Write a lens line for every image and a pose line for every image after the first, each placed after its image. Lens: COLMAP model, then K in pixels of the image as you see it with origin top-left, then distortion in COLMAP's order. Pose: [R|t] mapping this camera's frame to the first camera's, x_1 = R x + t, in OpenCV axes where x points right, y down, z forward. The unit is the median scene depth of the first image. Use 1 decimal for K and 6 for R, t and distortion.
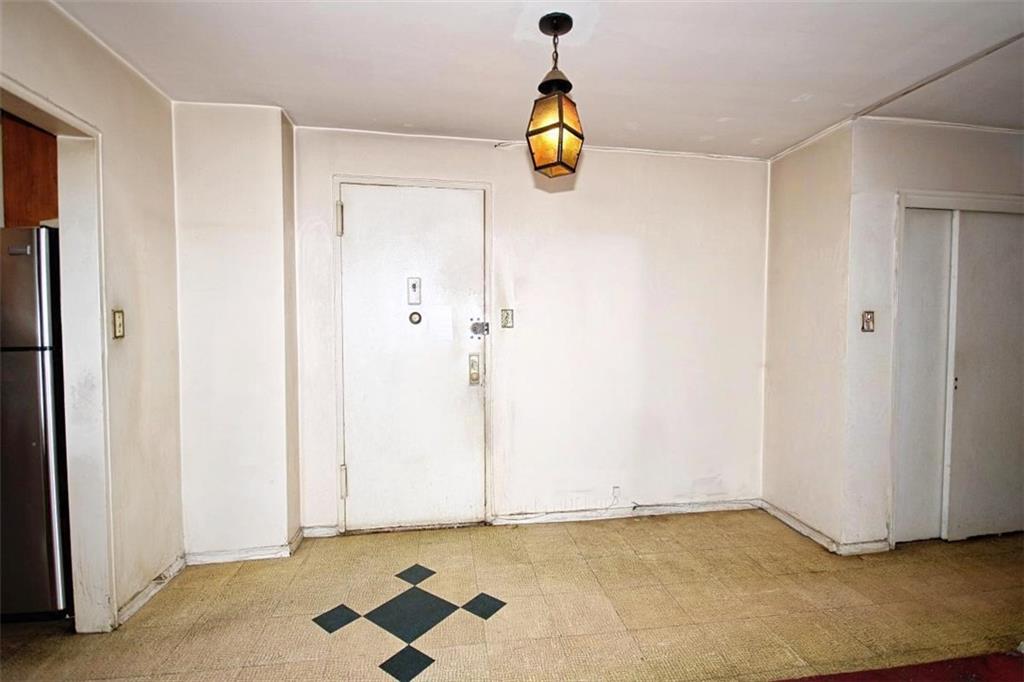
lens RADIAL K [[473.6, 0, 516.3], [0, 473.6, 340.0], [0, 0, 1]] dist [-0.001027, -0.000393]
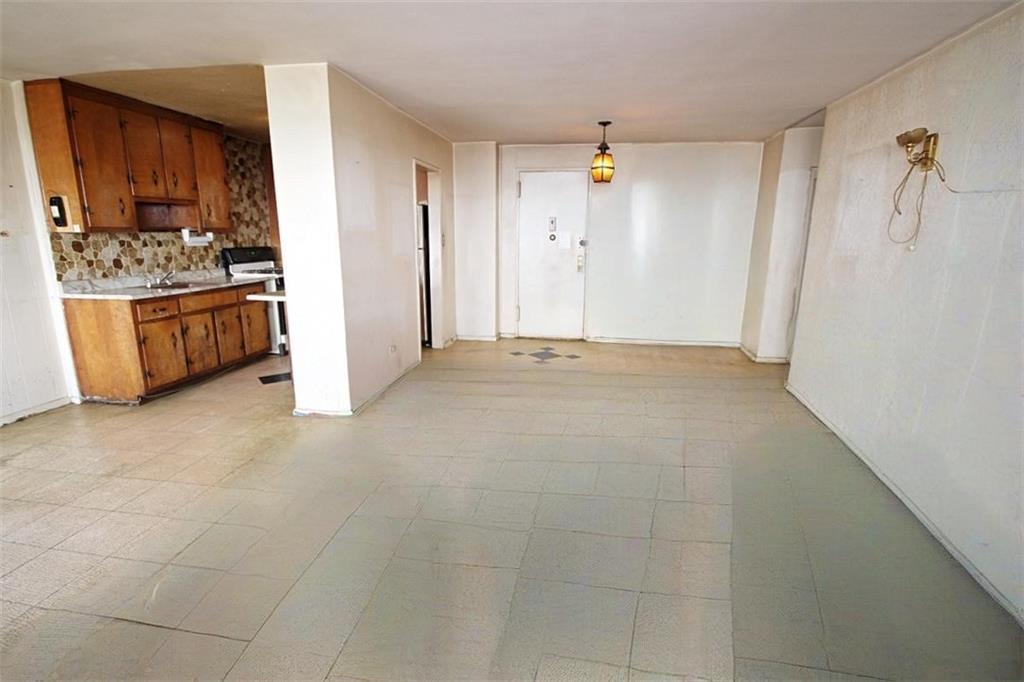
lens RADIAL K [[471.1, 0, 516.1], [0, 471.1, 338.9], [0, 0, 1]] dist [0.001303, -0.009300]
pose [[0.948092, 0.075027, -0.309020, 0.329948], [-0.019271, 0.983538, 0.179671, 0.024694], [0.317413, -0.164390, 0.933930, -1.128281]]
